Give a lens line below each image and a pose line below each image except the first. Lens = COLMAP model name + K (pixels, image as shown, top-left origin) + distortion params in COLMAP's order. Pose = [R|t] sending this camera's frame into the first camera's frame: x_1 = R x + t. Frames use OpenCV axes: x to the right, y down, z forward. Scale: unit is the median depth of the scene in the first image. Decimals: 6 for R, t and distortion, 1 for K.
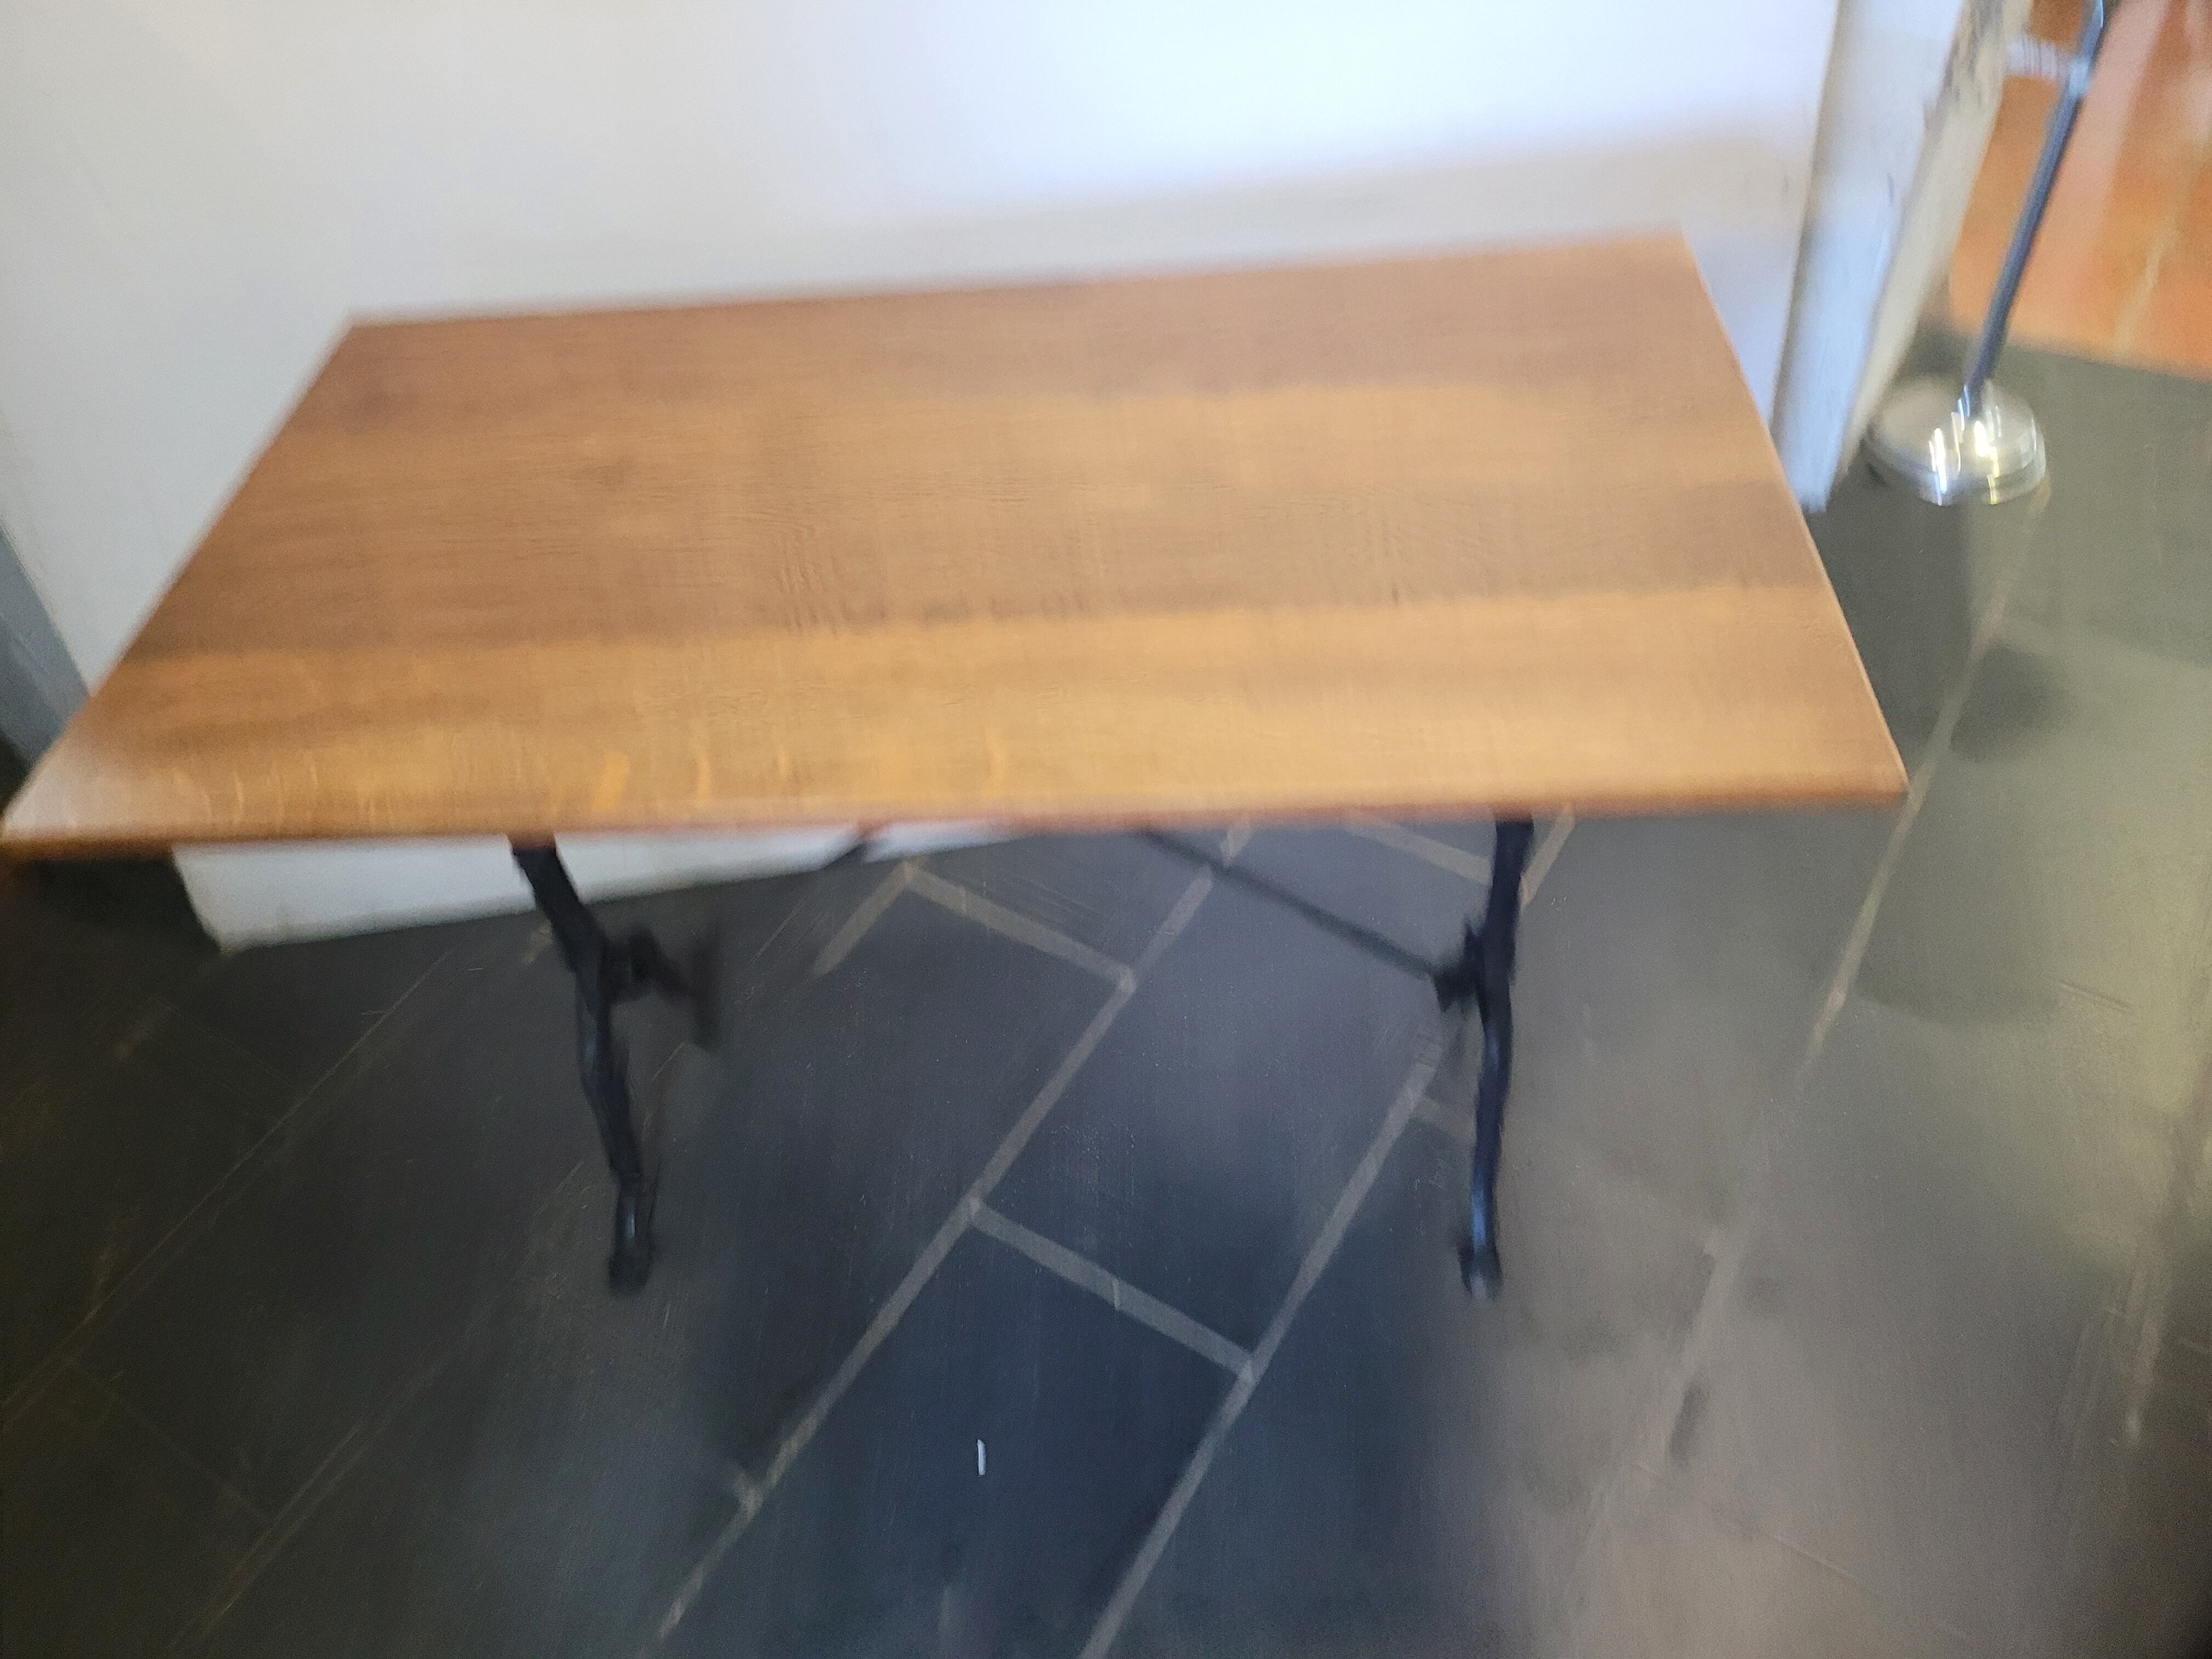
lens RADIAL K [[1655.6, 0, 1048.9], [0, 1655.6, 767.3], [0, 0, 1]] dist [0.061855, -0.054224]
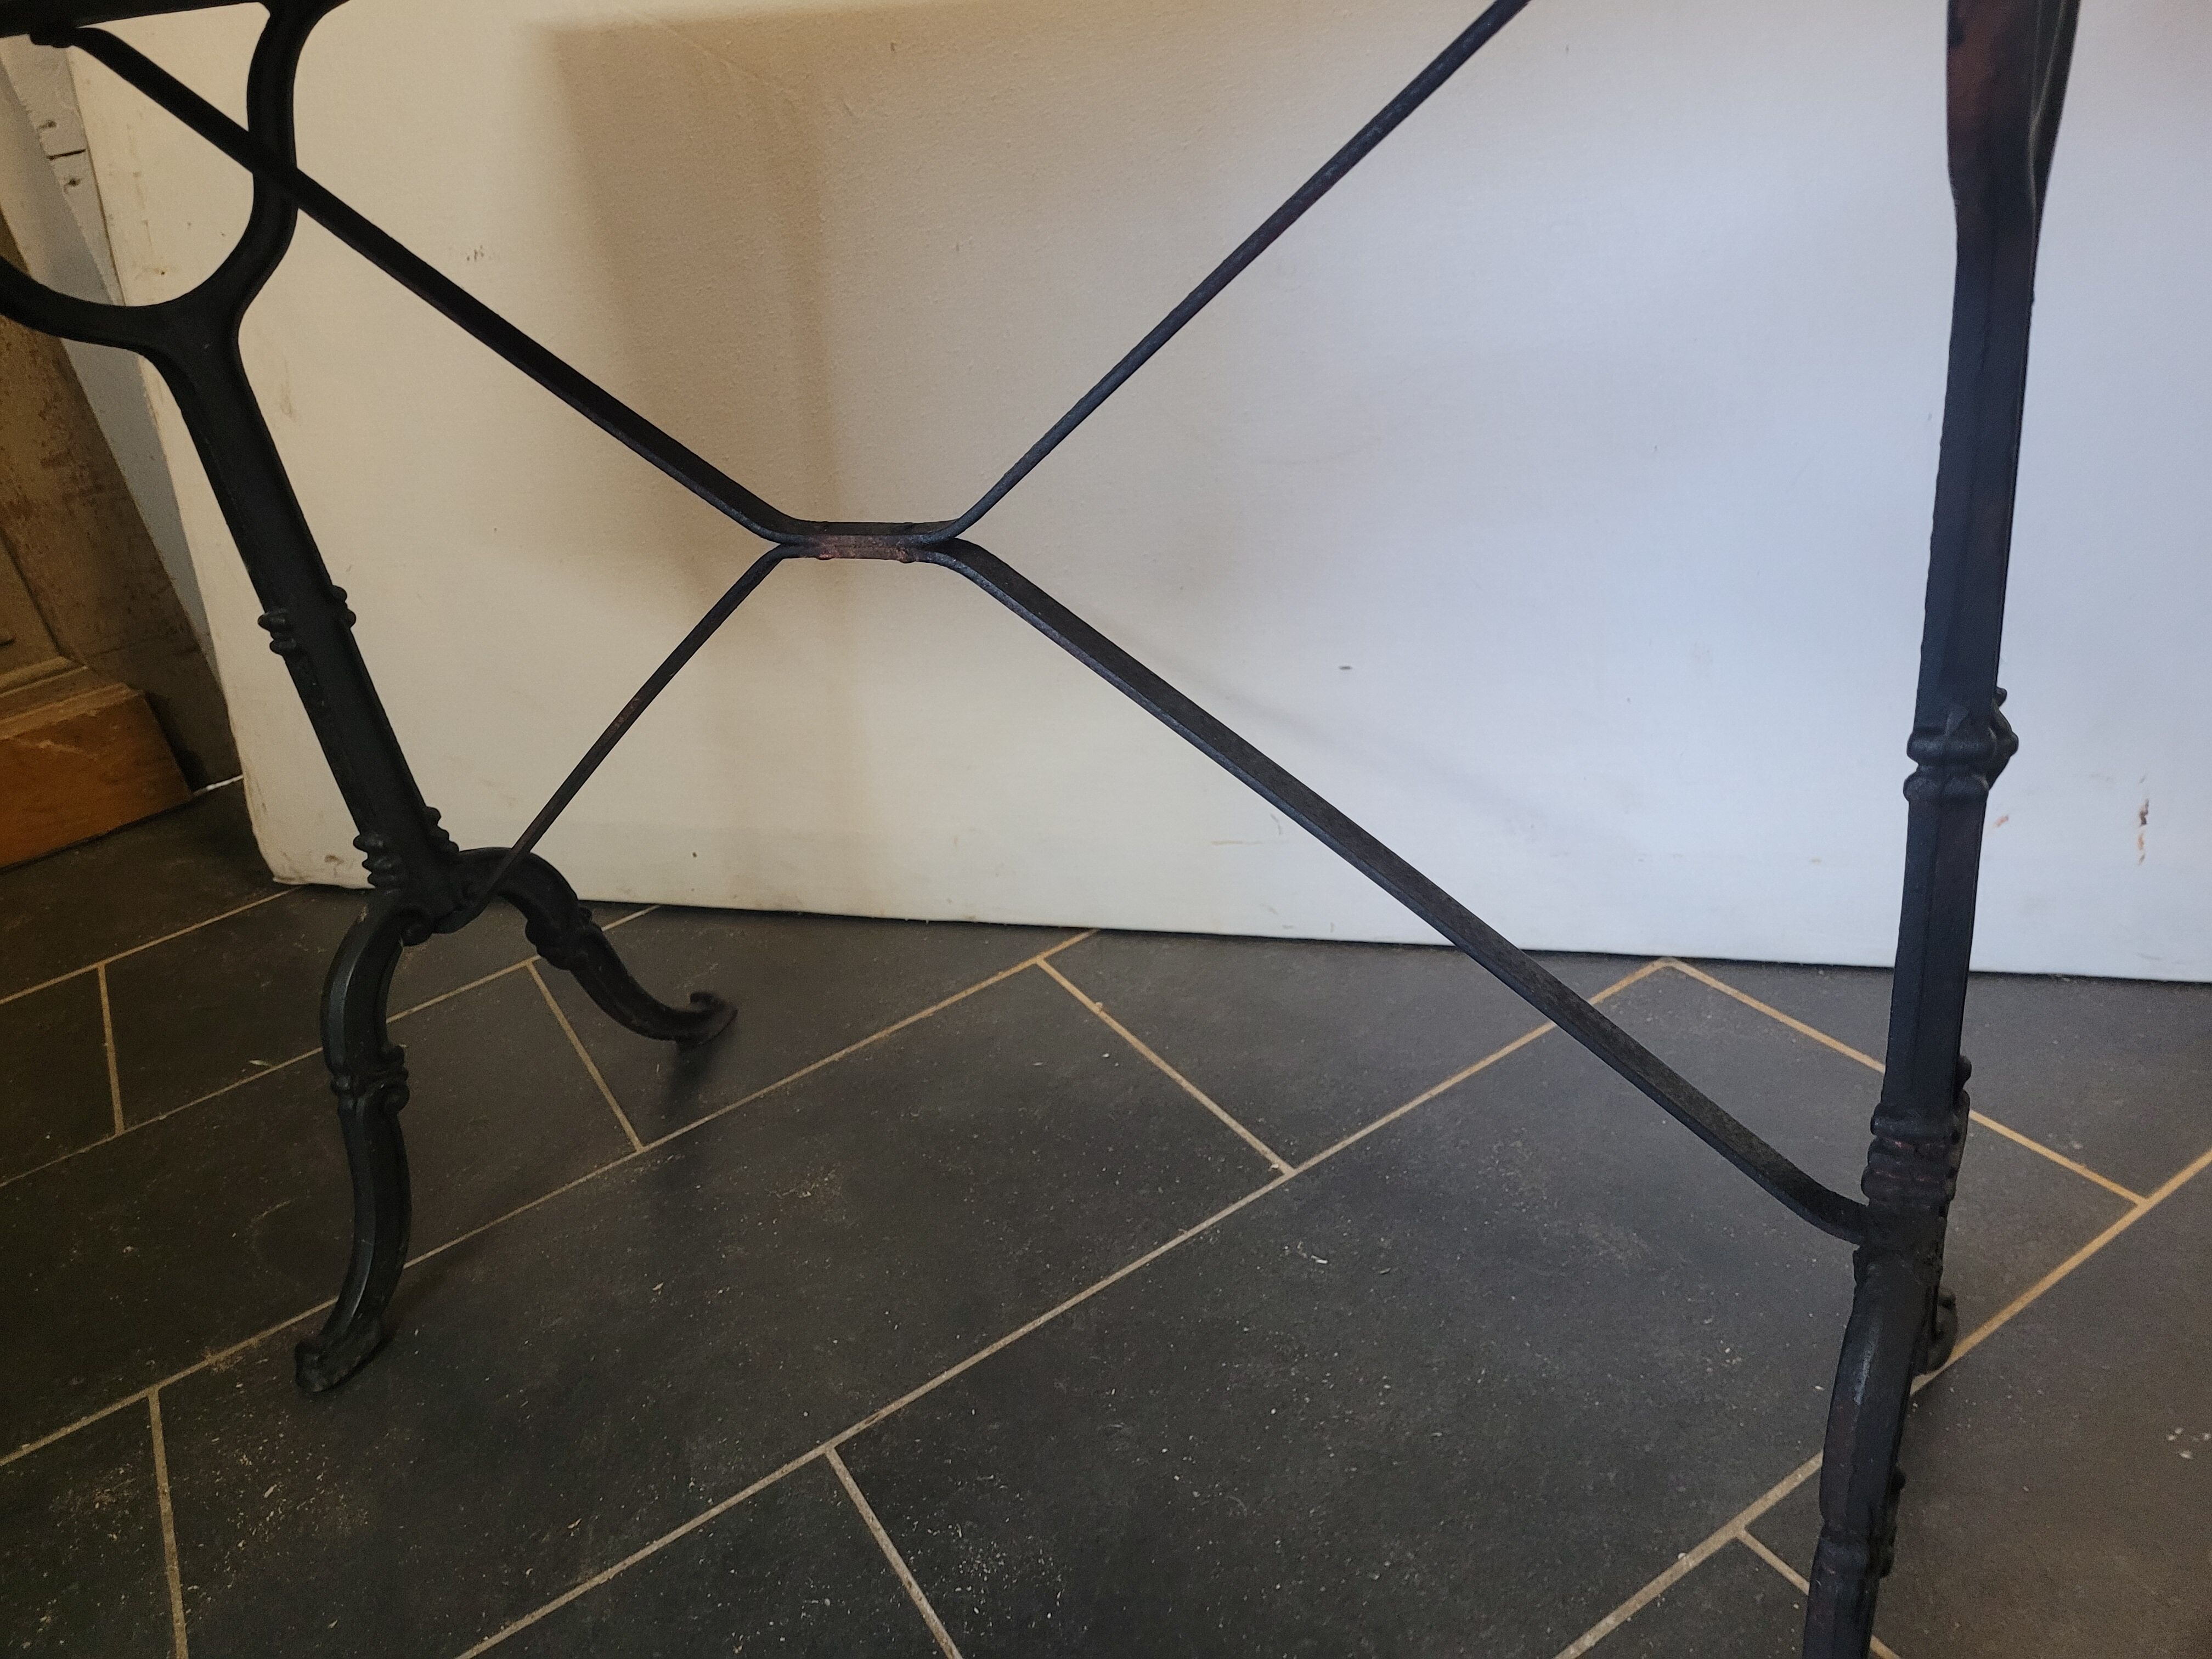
lens RADIAL K [[1655.6, 0, 1062.2], [0, 1655.6, 796.4], [0, 0, 1]] dist [0.061855, -0.054224]
pose [[0.899574, 0.164599, -0.404566, 0.250786], [-0.255809, 0.949332, -0.182566, 0.171101], [0.354018, 0.267724, 0.896100, 0.576490]]
